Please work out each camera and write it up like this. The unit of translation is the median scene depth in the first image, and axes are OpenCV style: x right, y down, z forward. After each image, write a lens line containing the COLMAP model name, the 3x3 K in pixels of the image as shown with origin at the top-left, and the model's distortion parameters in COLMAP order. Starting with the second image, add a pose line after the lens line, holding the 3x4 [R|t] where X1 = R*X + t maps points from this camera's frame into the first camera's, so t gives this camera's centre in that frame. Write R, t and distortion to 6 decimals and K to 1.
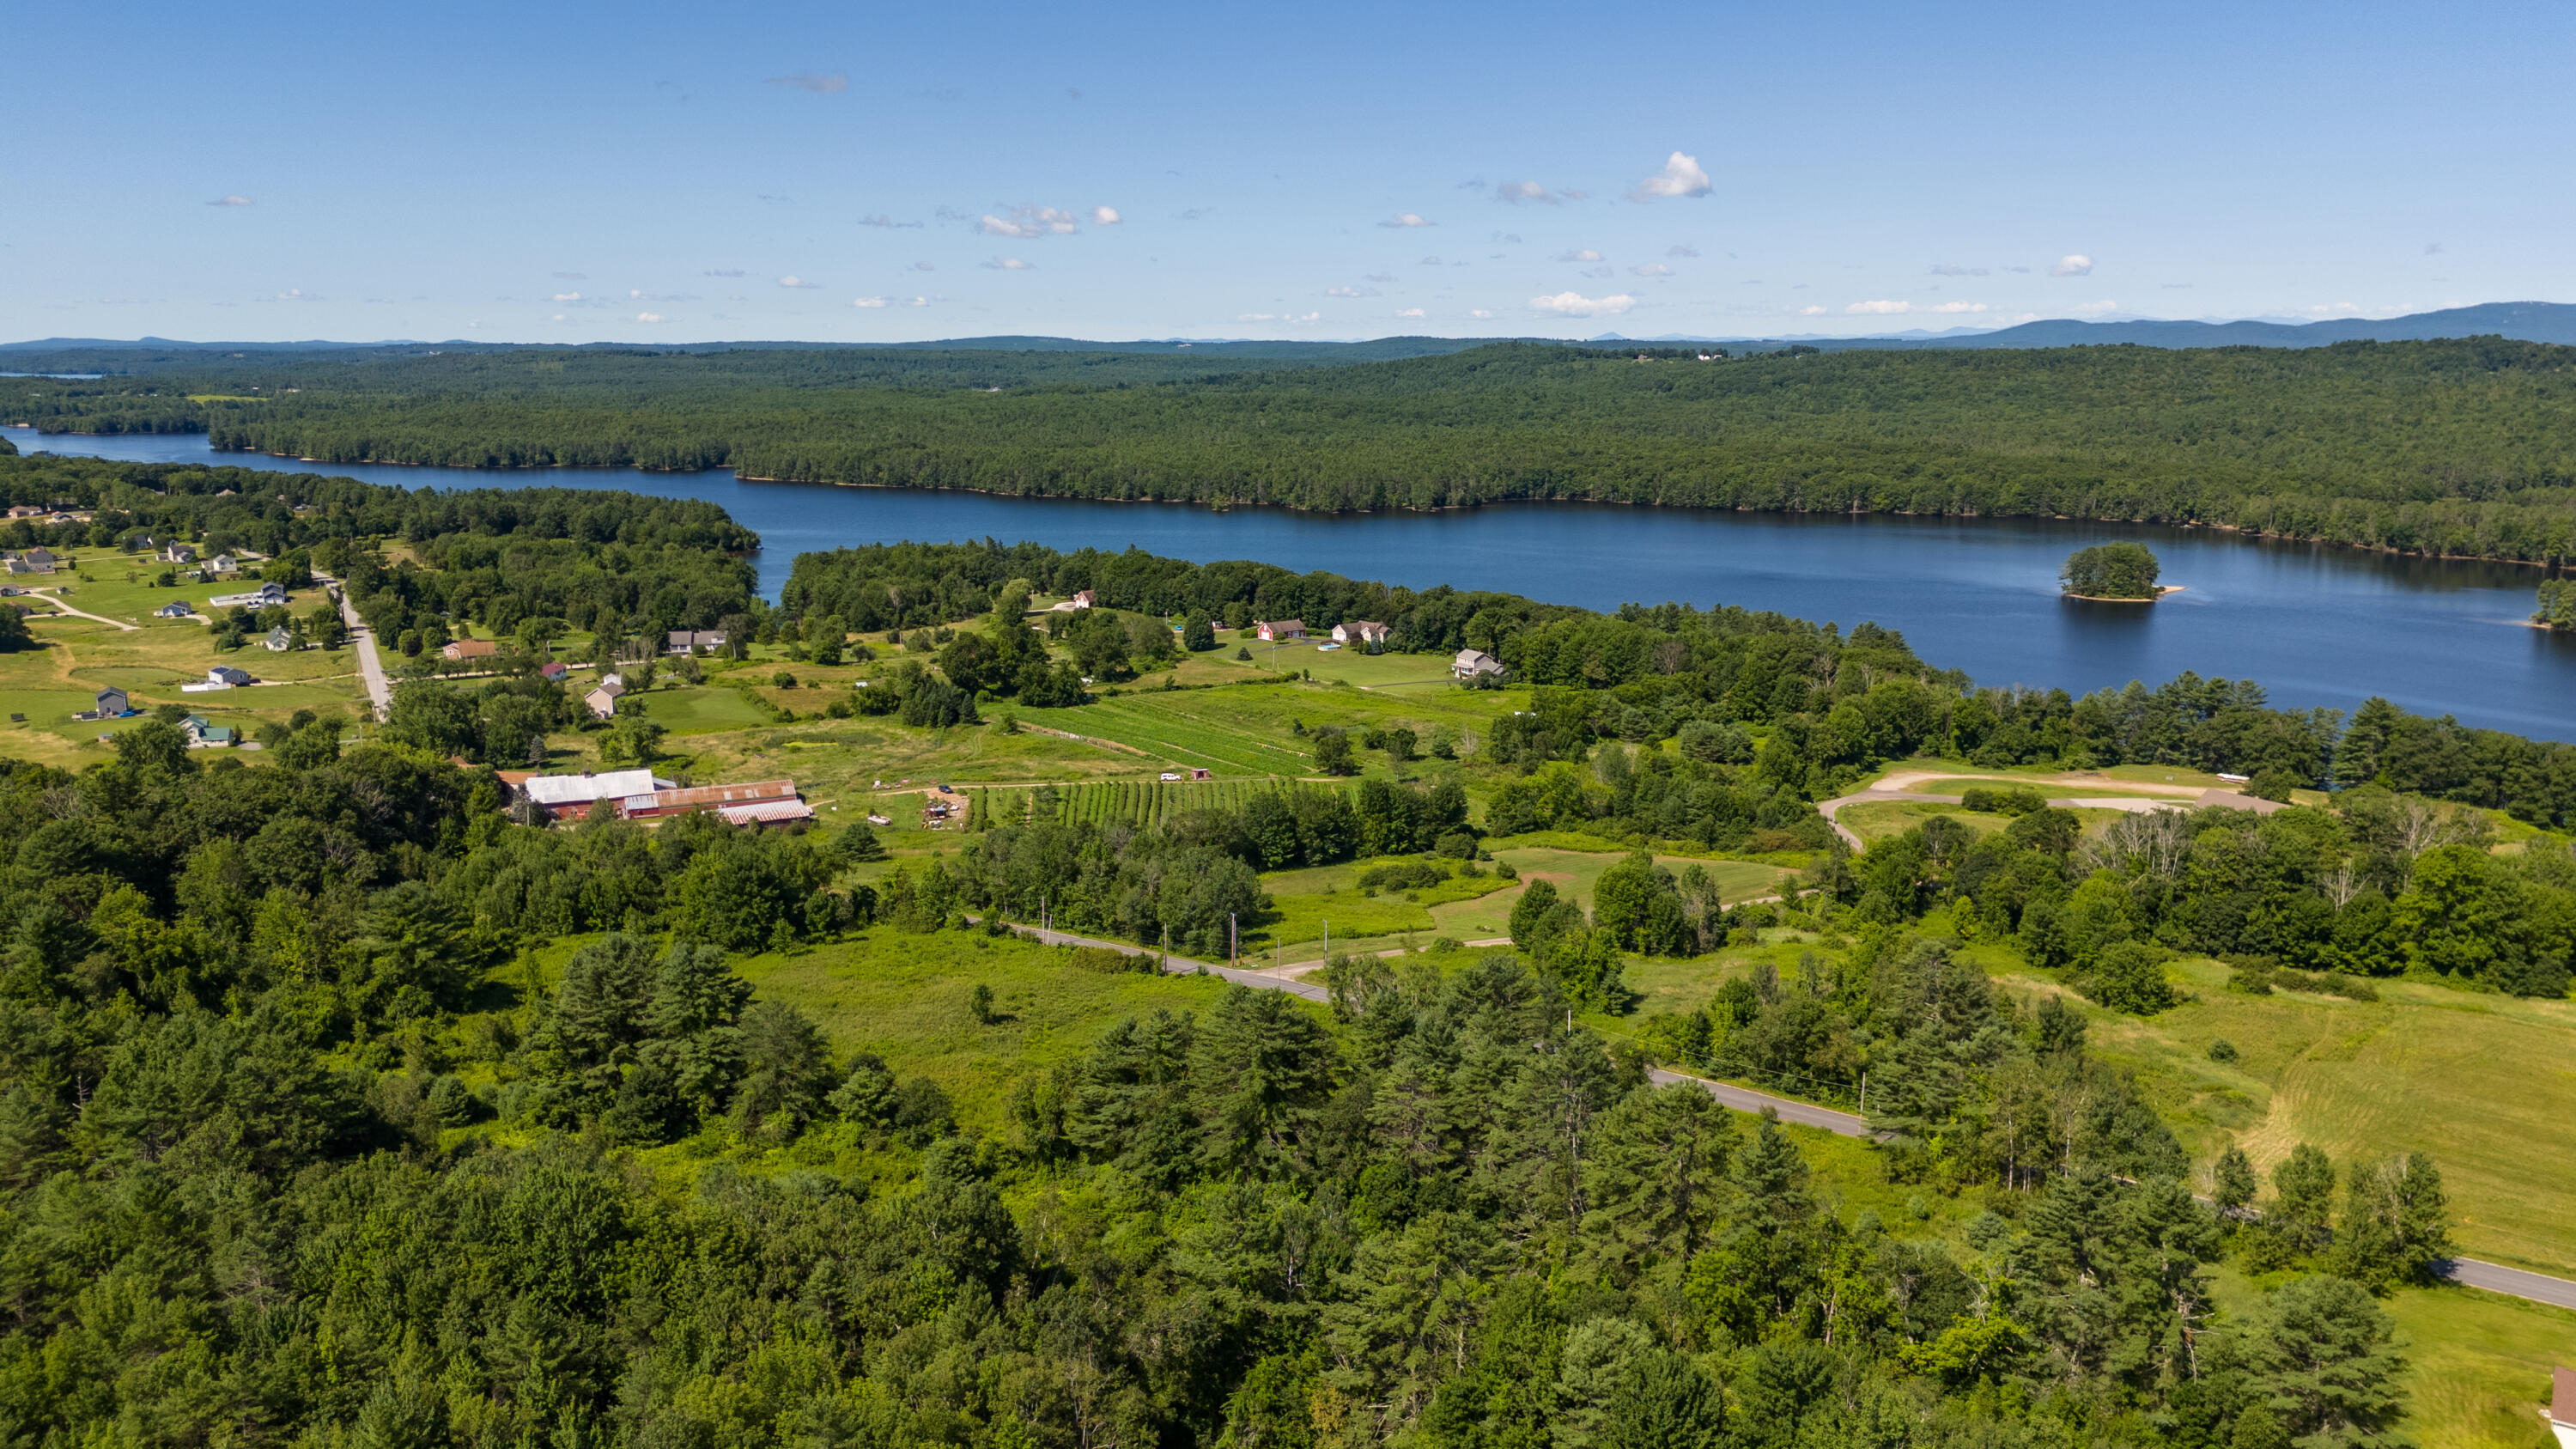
lens RADIAL K [[1885.6, 0, 1287.9], [0, 1885.6, 723.8], [0, 0, 1]] dist [0.076527, -0.076201]
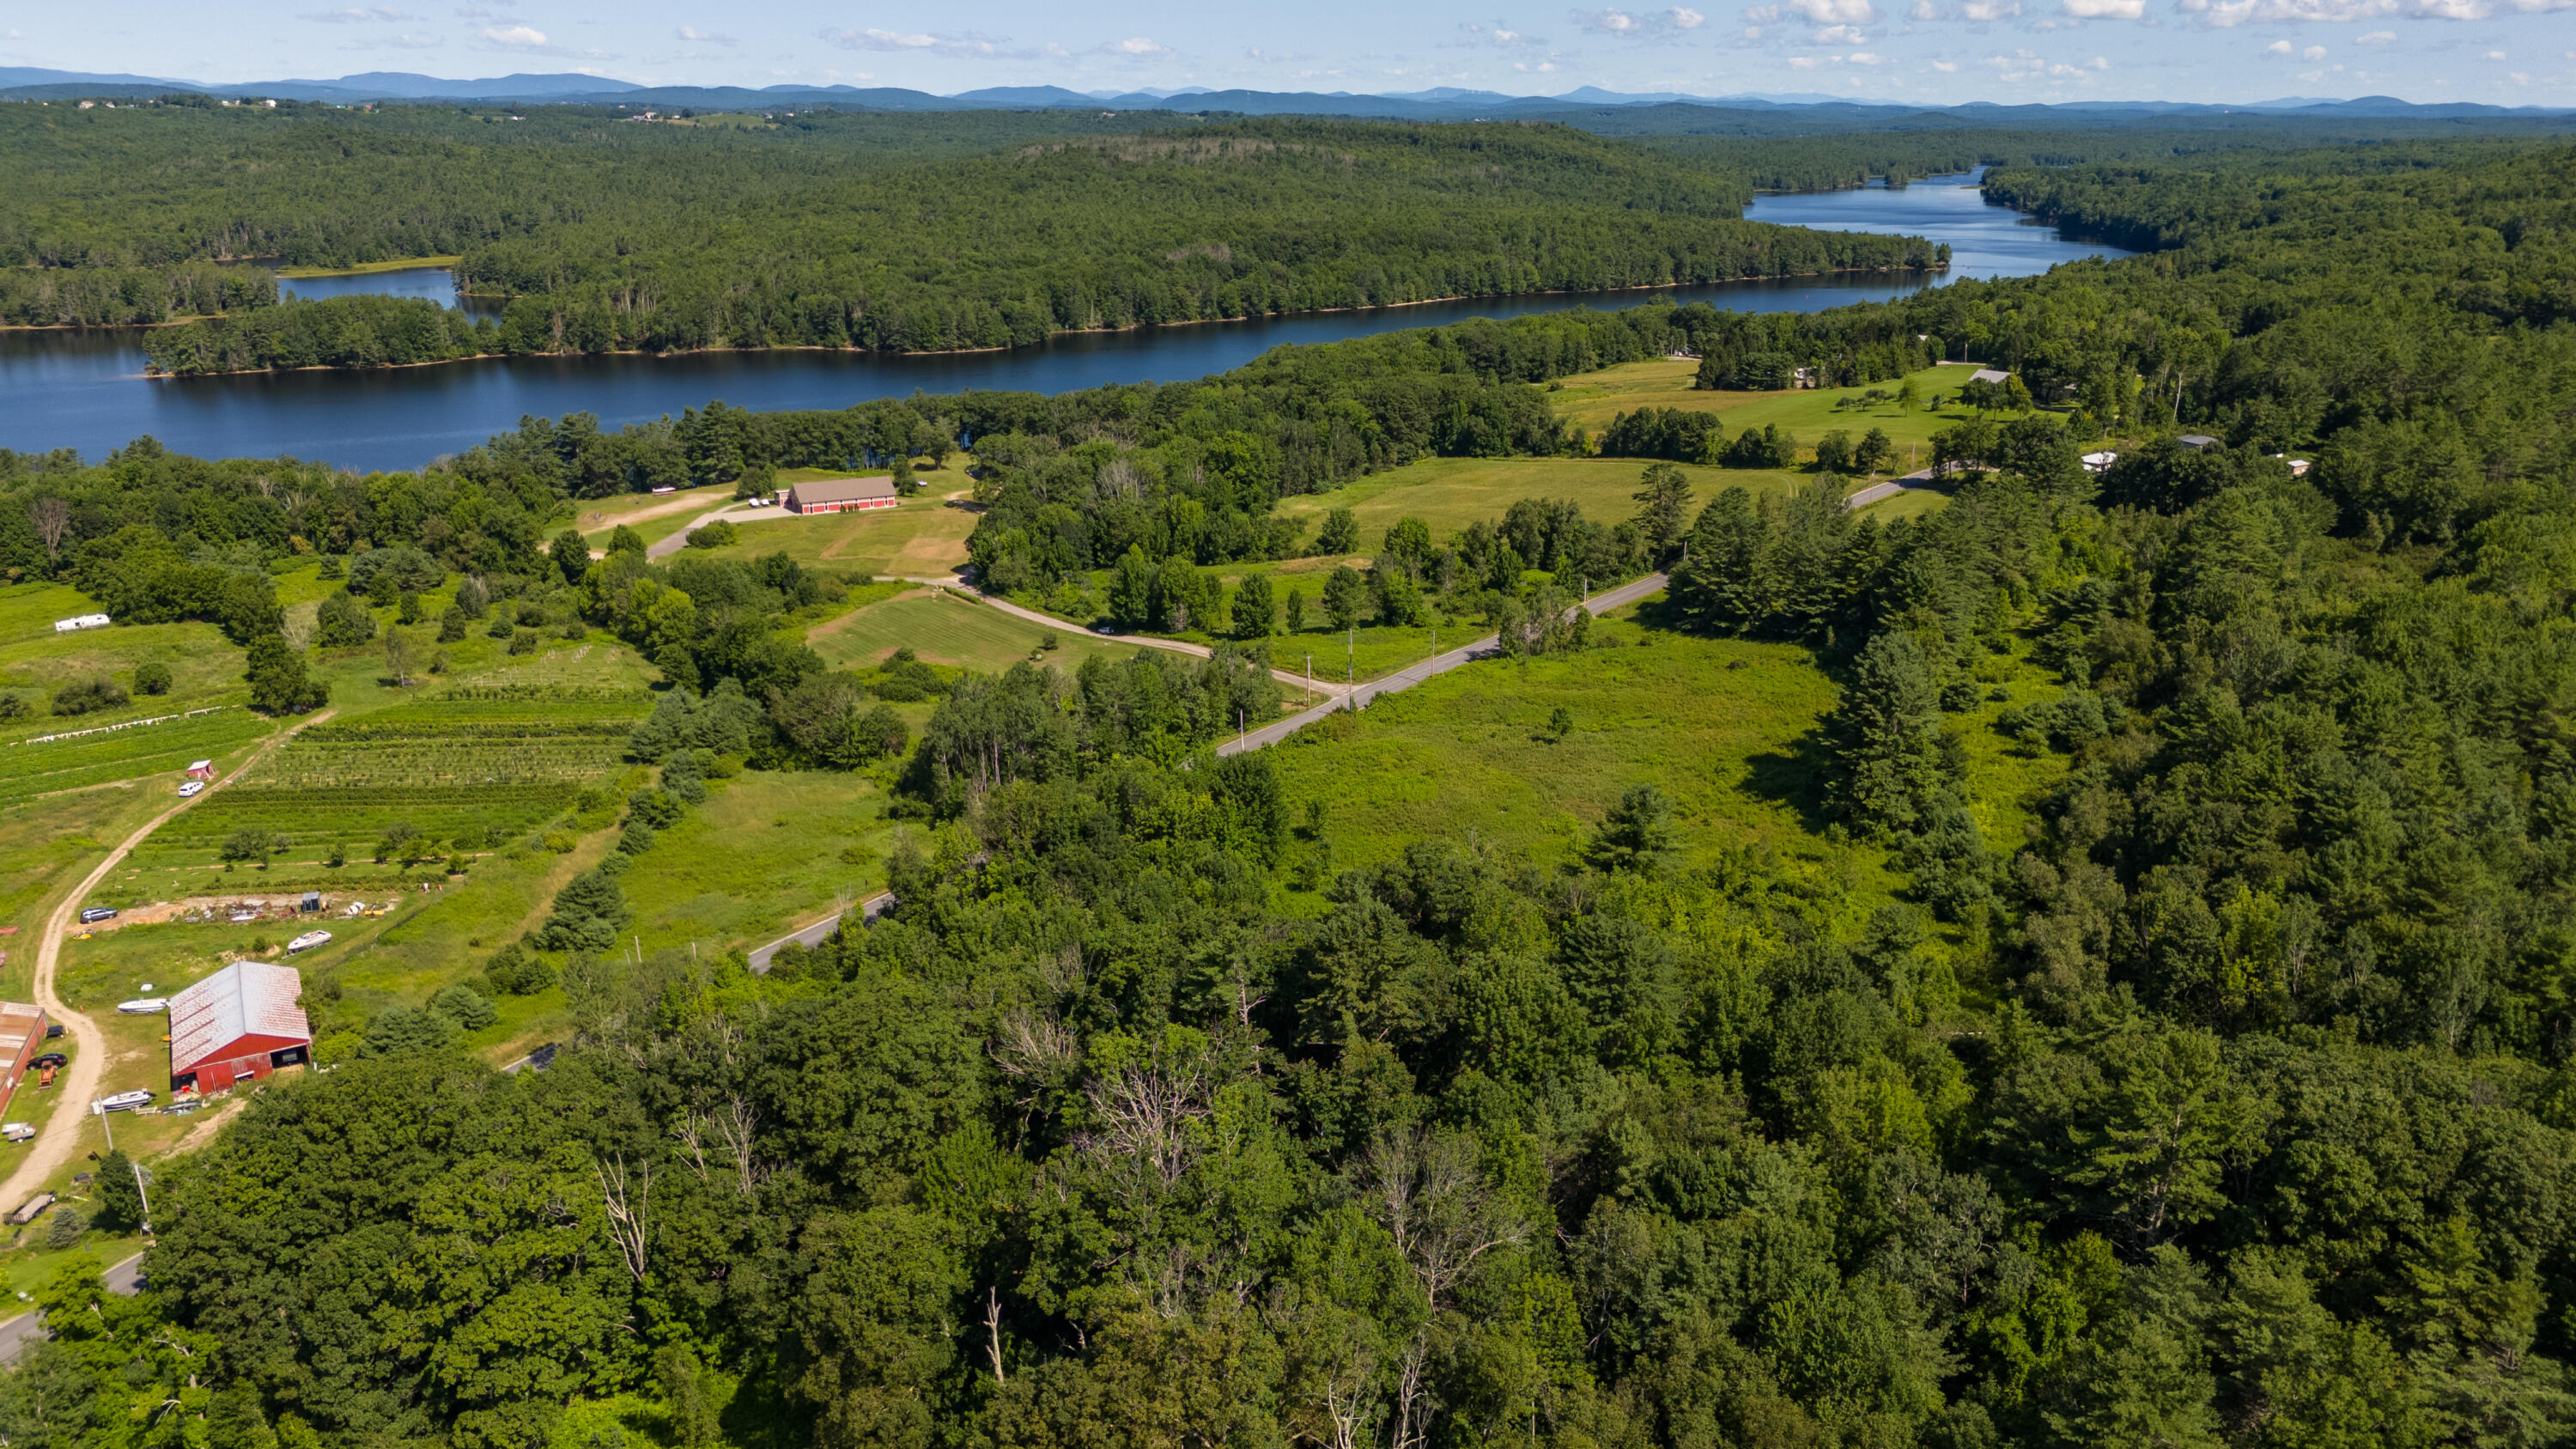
lens RADIAL K [[1885.6, 0, 1289.4], [0, 1885.6, 742.0], [0, 0, 1]] dist [0.076527, -0.076201]
pose [[0.036147, -0.315073, 0.948379, -0.663614], [0.191018, 0.933680, 0.302909, -0.112294], [-0.980921, 0.170208, 0.093934, 0.580221]]
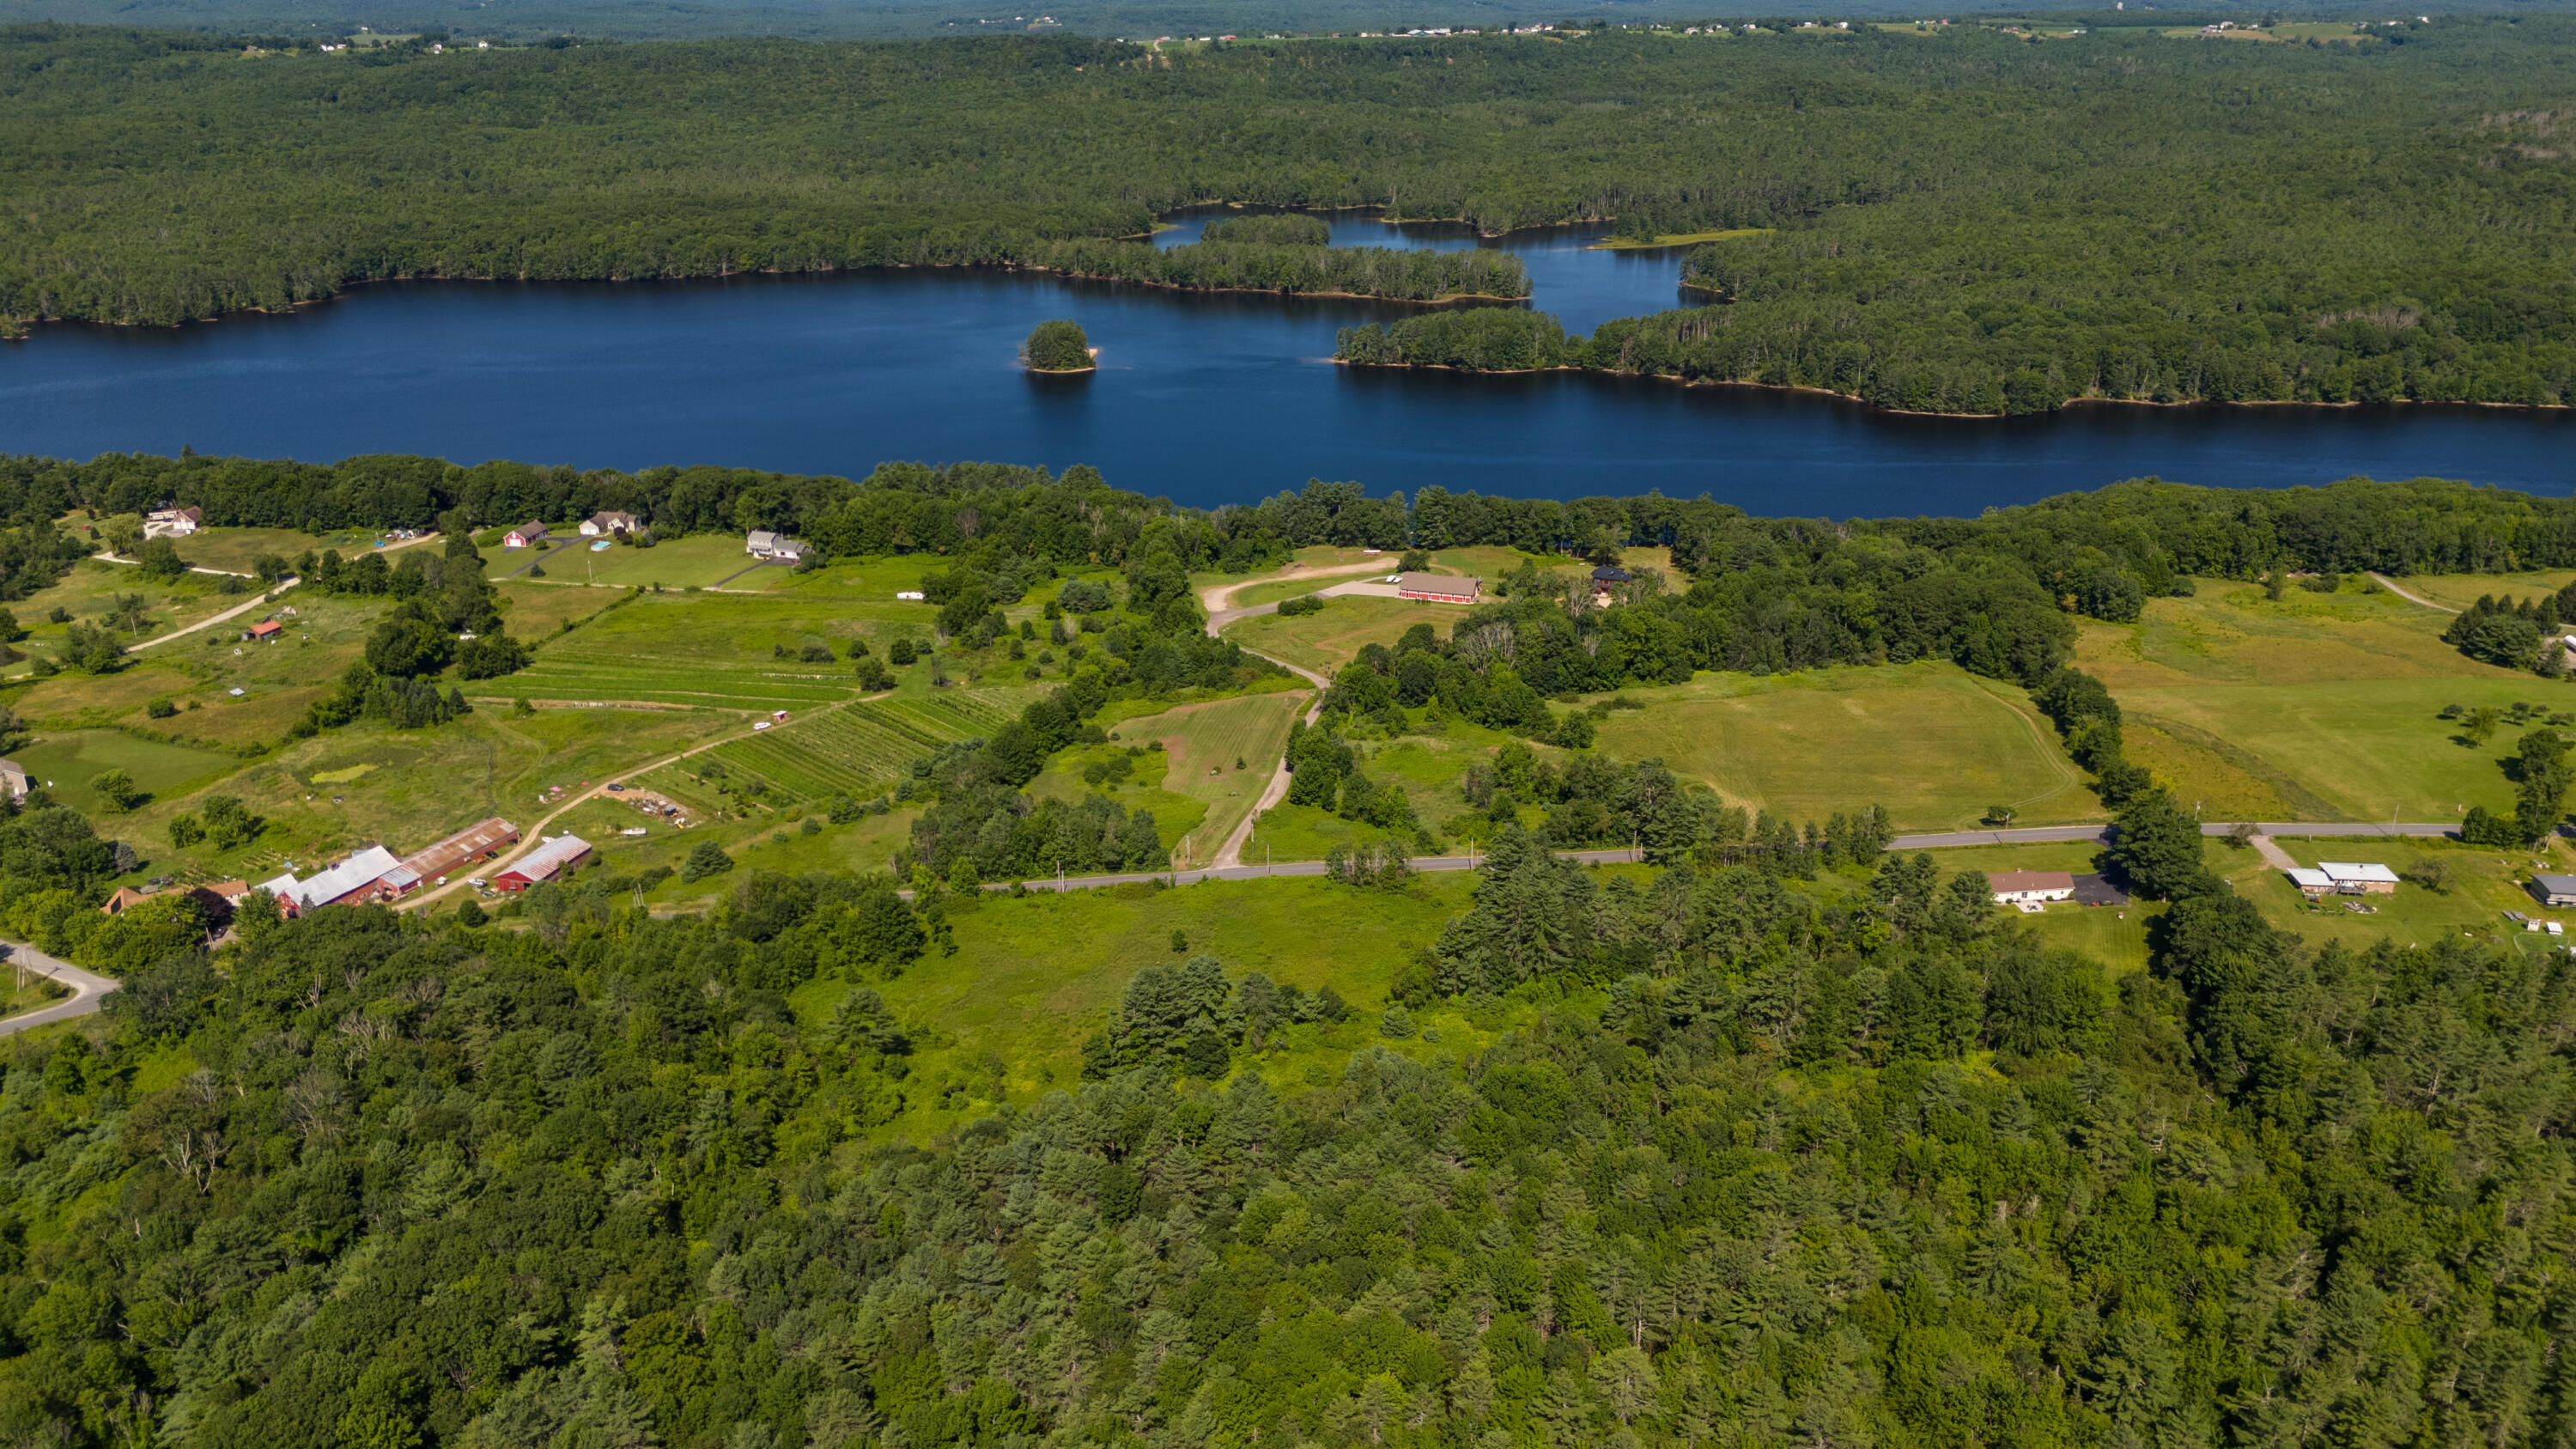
lens RADIAL K [[1885.6, 0, 1285.4], [0, 1885.6, 739.3], [0, 0, 1]] dist [0.076527, -0.076201]
pose [[0.749303, -0.252073, 0.612376, -0.557374], [0.132326, 0.963065, 0.234514, -0.203211], [-0.648872, -0.094689, 0.754983, -0.122885]]
